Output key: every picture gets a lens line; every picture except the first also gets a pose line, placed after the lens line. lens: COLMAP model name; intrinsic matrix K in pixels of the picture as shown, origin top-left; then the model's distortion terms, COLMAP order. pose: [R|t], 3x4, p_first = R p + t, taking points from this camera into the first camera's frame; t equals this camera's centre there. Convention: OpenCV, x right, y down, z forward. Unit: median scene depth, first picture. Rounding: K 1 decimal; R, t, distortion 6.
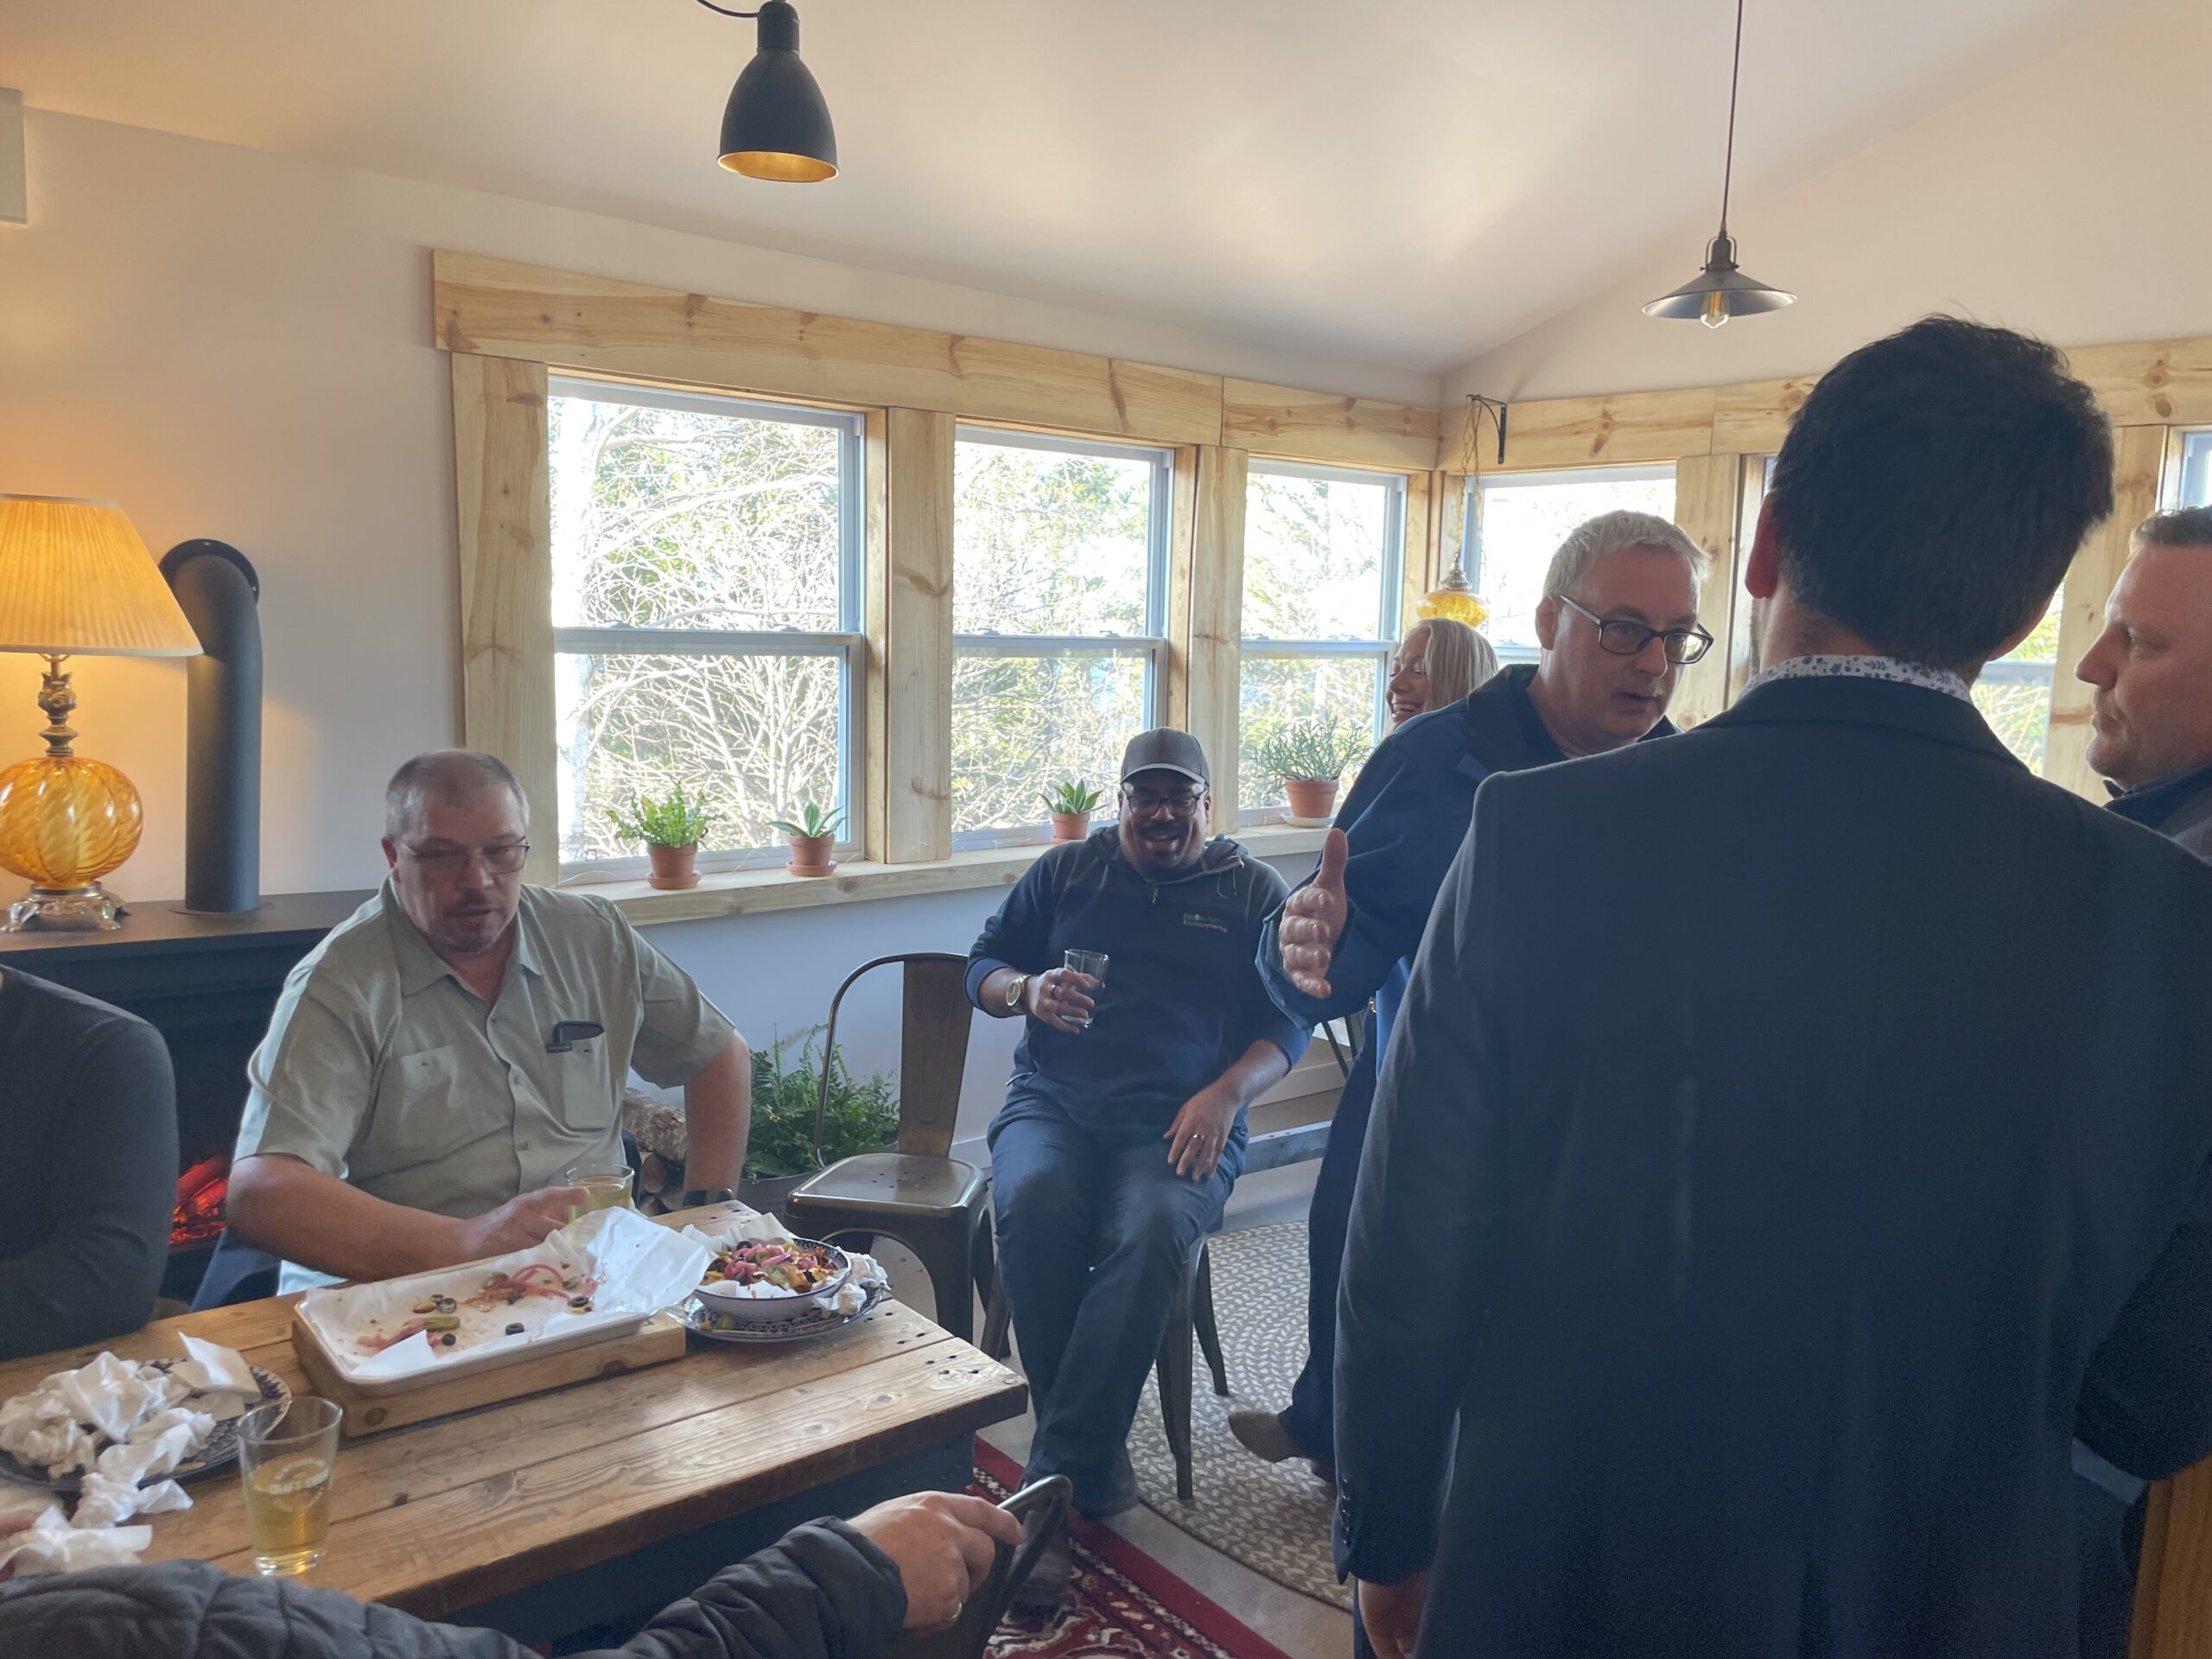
lens RADIAL K [[1742.9, 0, 1117.4], [0, 1742.9, 855.1], [0, 0, 1]] dist [0.109715, -0.181685]
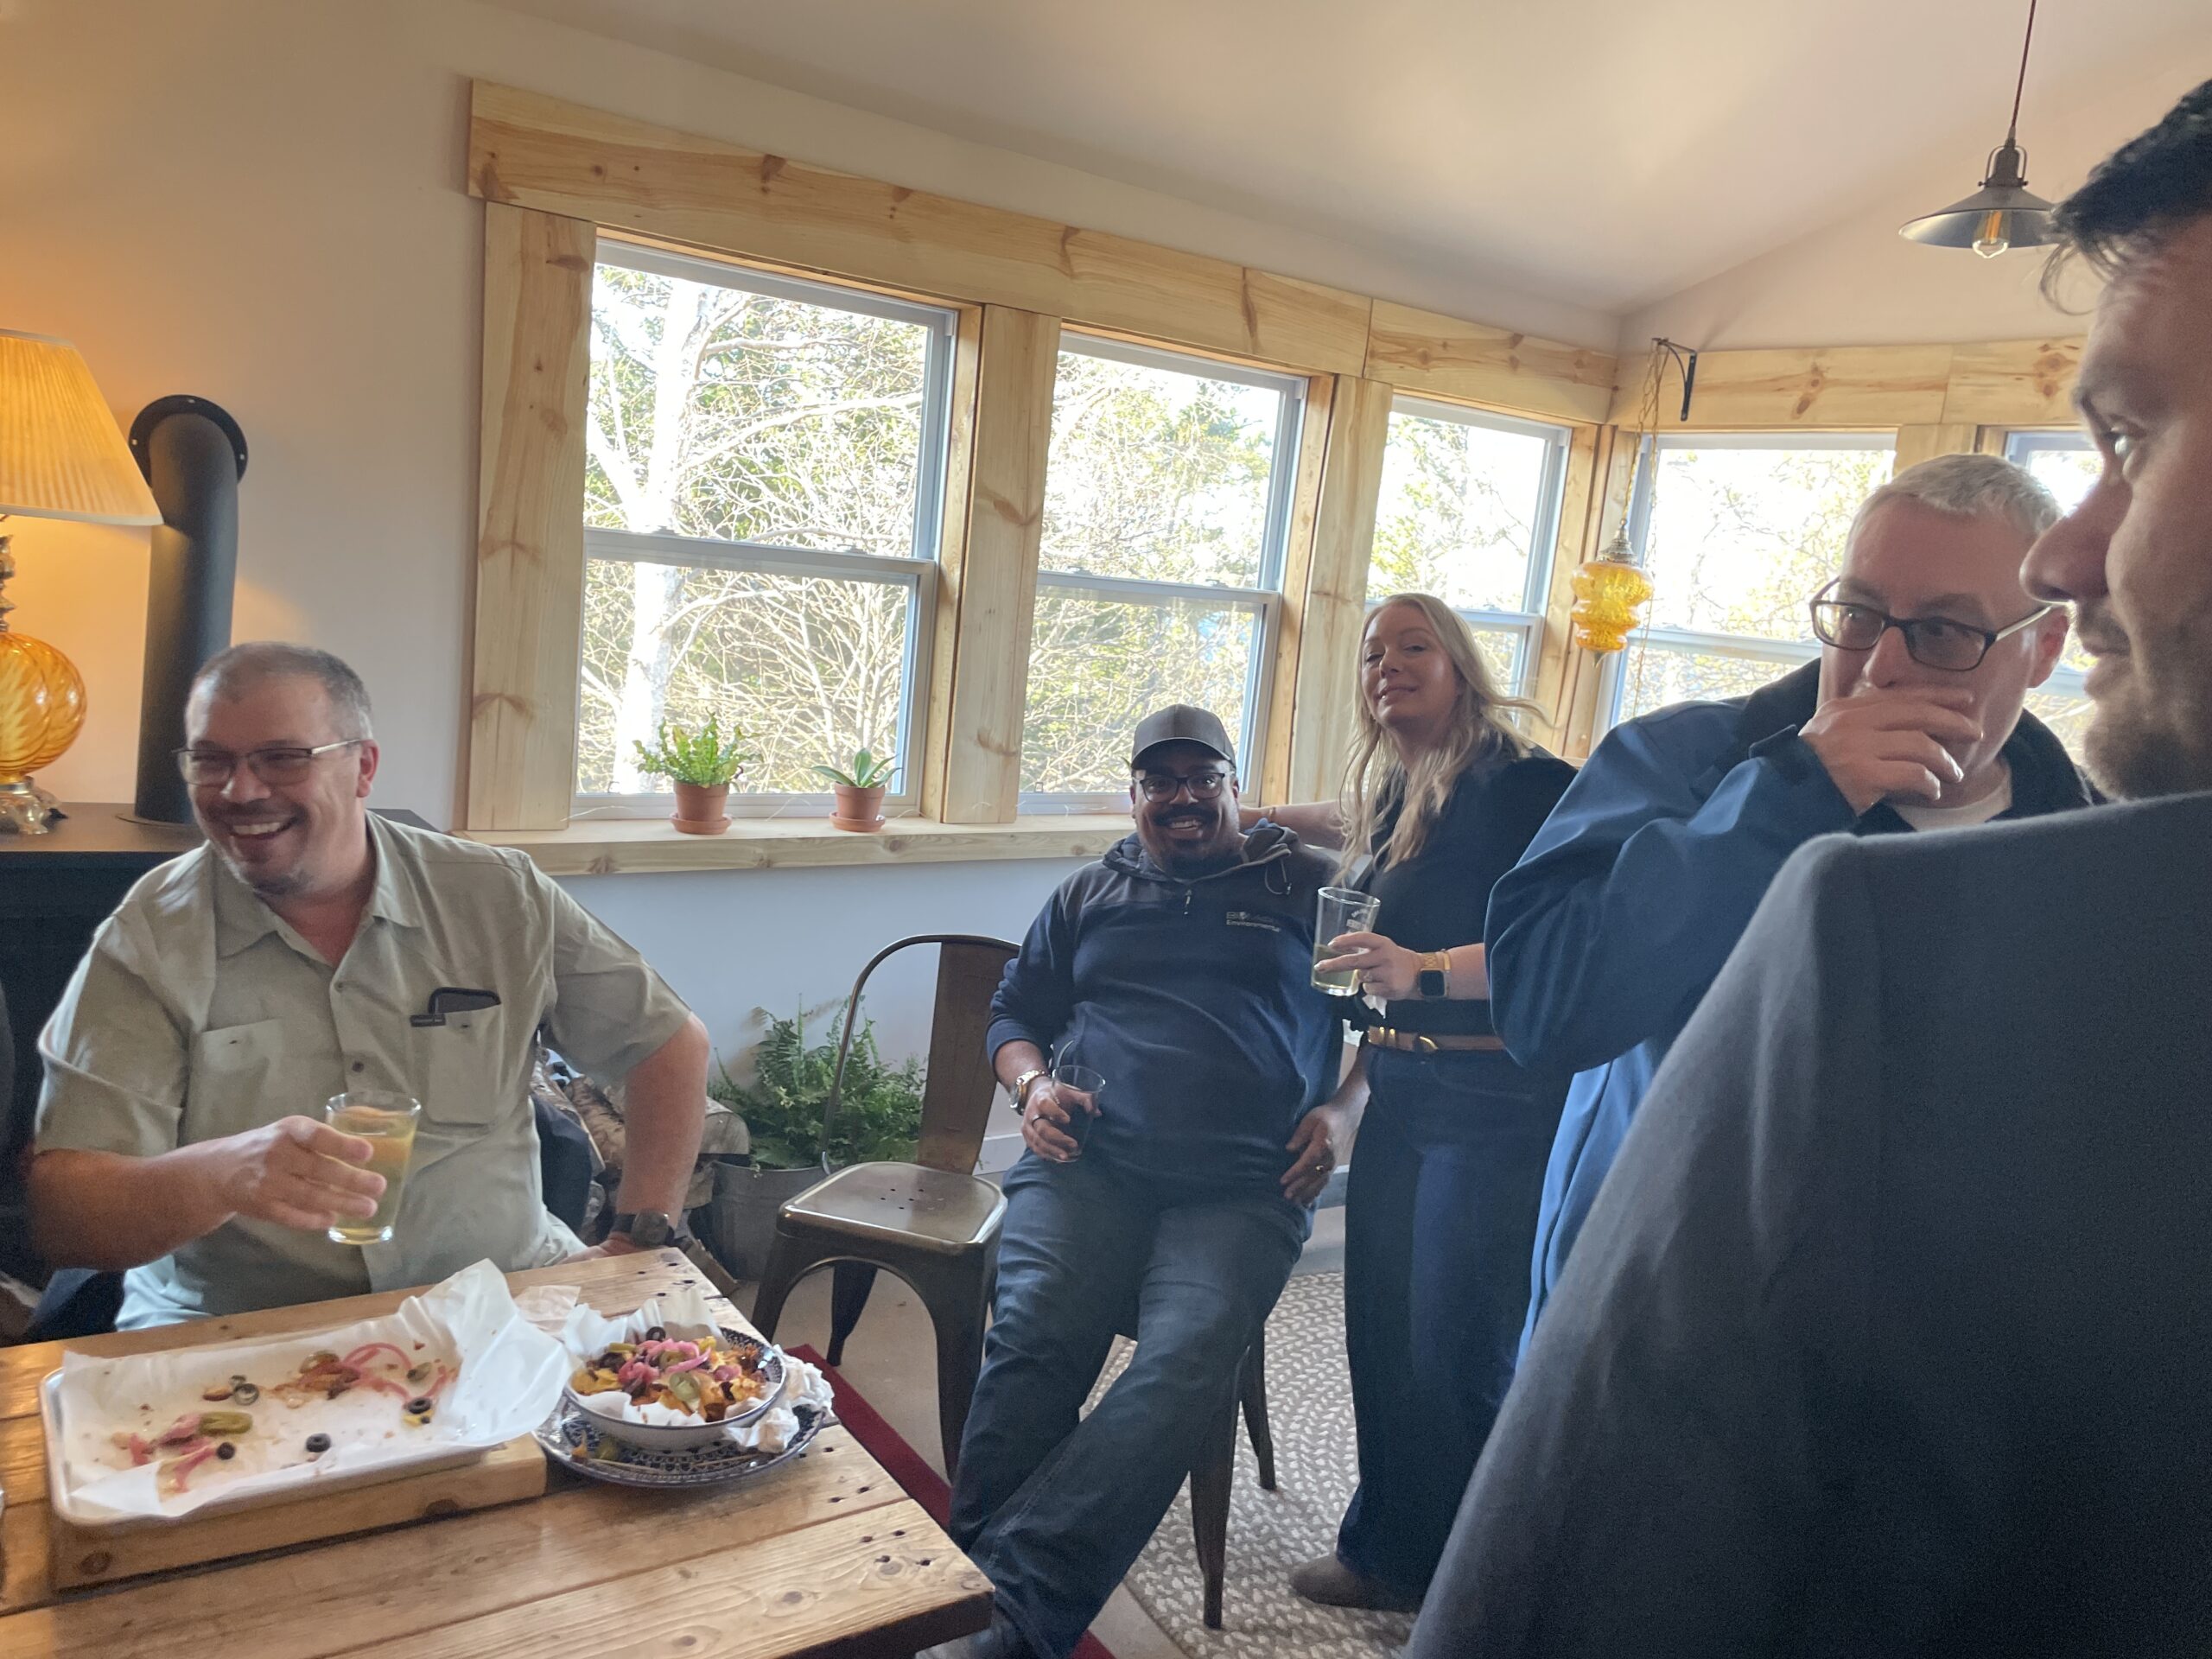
lens RADIAL K [[1561.6, 0, 1106.0], [0, 1561.6, 829.5], [0, 0, 1]] dist [0.094685, -0.099746]
pose [[0.993478, 0.085479, -0.075470, 0.011487], [-0.083437, 0.996067, 0.029810, -0.023430], [0.077721, -0.023318, 0.996702, 0.221867]]
